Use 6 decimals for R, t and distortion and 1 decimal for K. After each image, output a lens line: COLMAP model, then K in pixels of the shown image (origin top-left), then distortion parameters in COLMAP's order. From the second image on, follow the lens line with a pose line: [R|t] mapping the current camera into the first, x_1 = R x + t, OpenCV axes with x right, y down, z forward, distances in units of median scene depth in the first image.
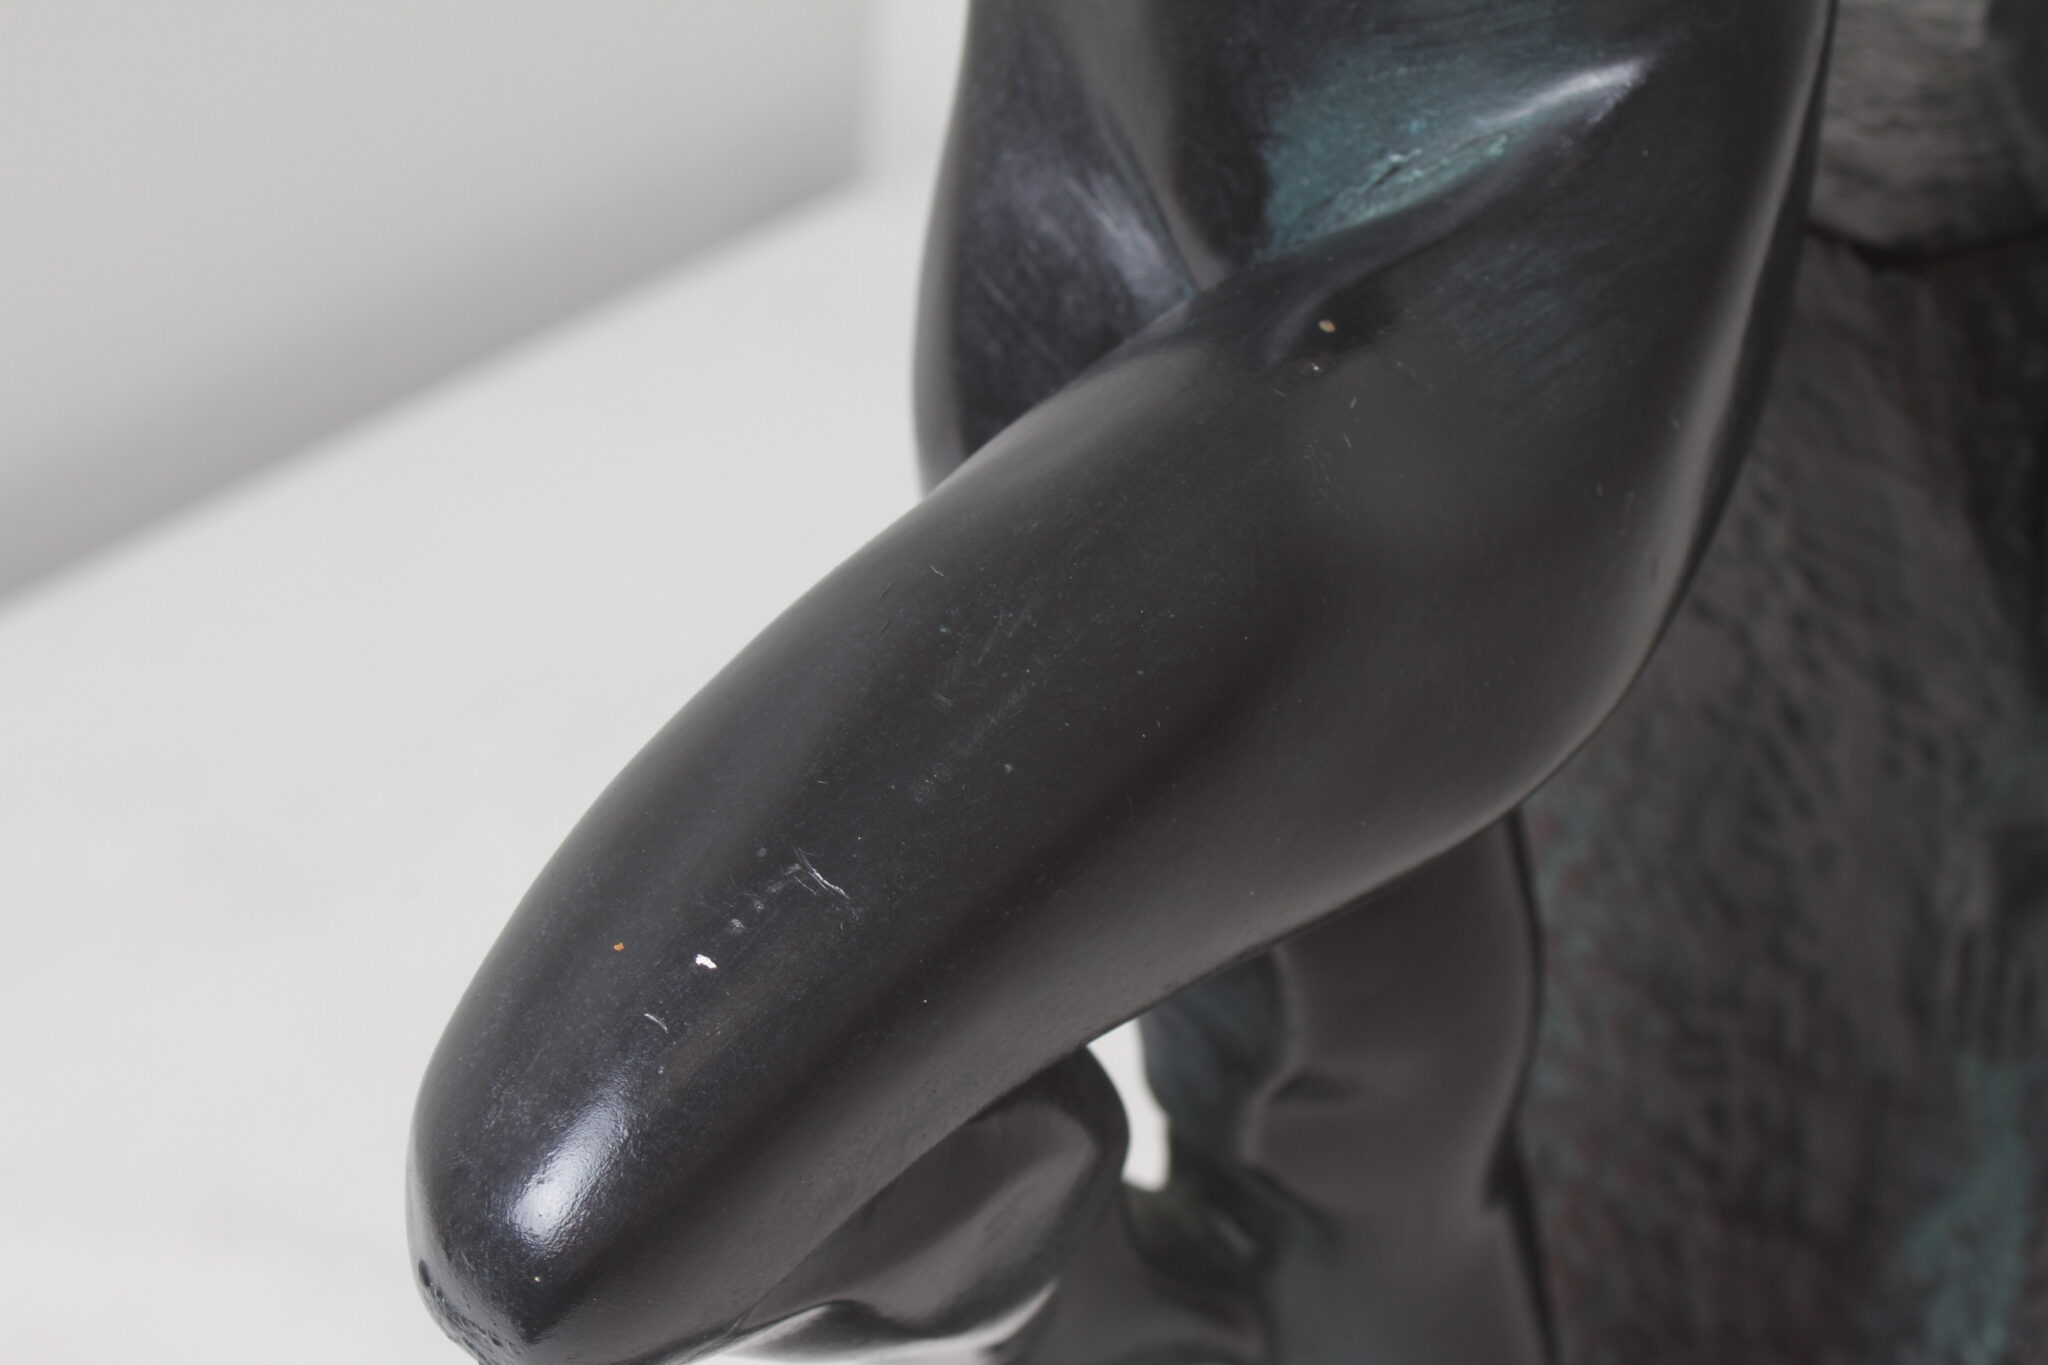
lens RADIAL K [[5441.8, 0, 1024.0], [0, 5441.8, 684.1], [0, 0, 1]] dist [0.089233, 0.000000]
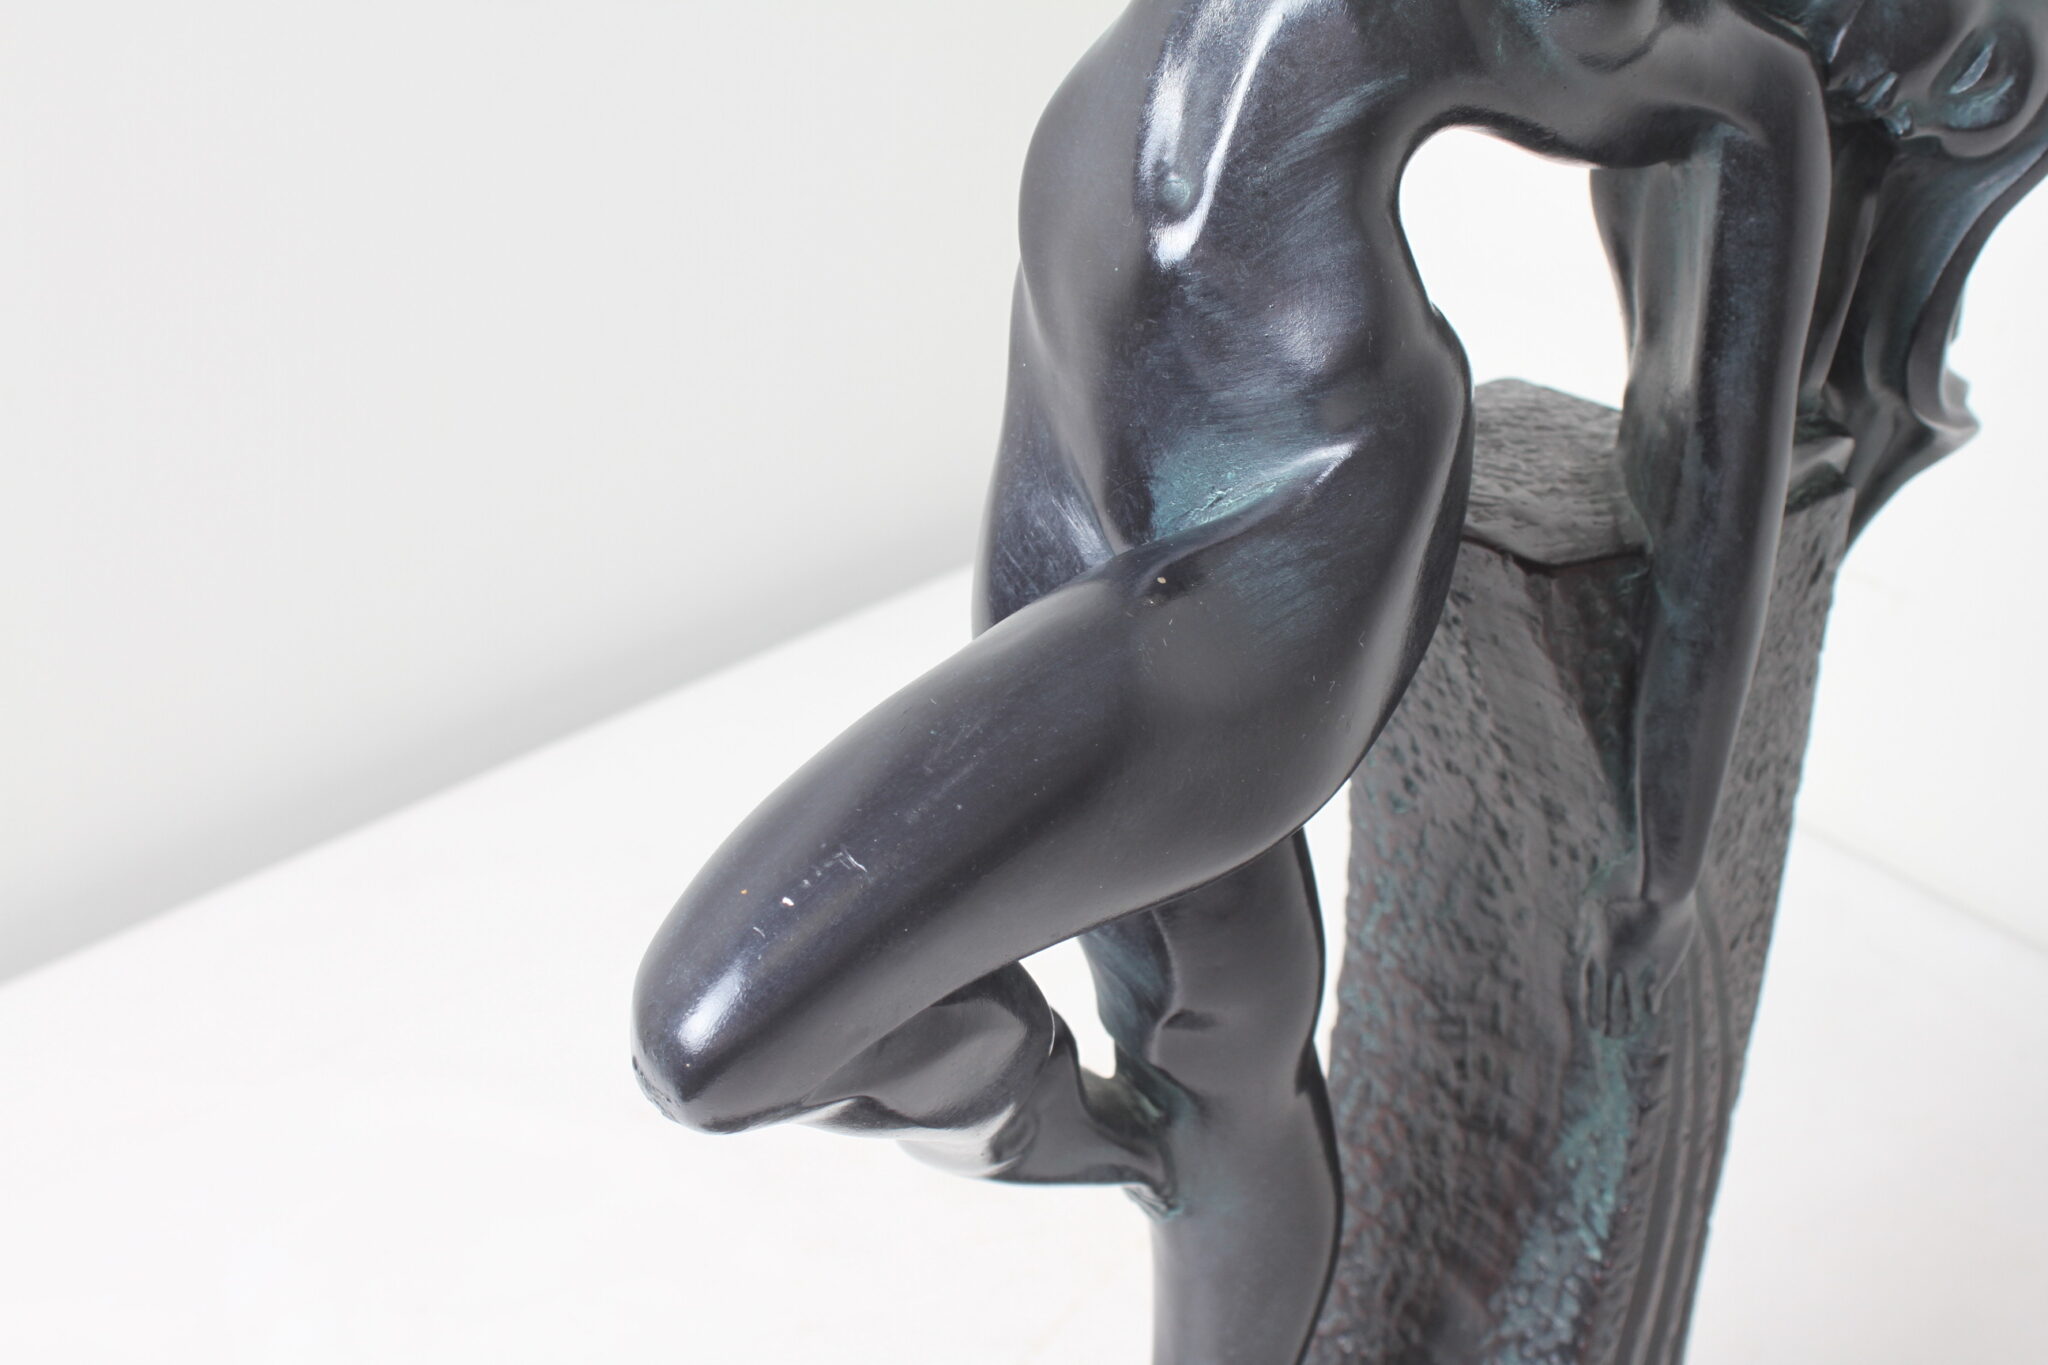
lens RADIAL K [[3647.4, 0, 1023.9], [0, 3647.4, 681.2], [0, 0, 1]] dist [-0.113243, 0.000000]
pose [[0.995499, 0.046284, -0.082702, 0.101457], [-0.050391, 0.997562, -0.048282, 0.026646], [0.080266, 0.052232, 0.995404, -0.199269]]
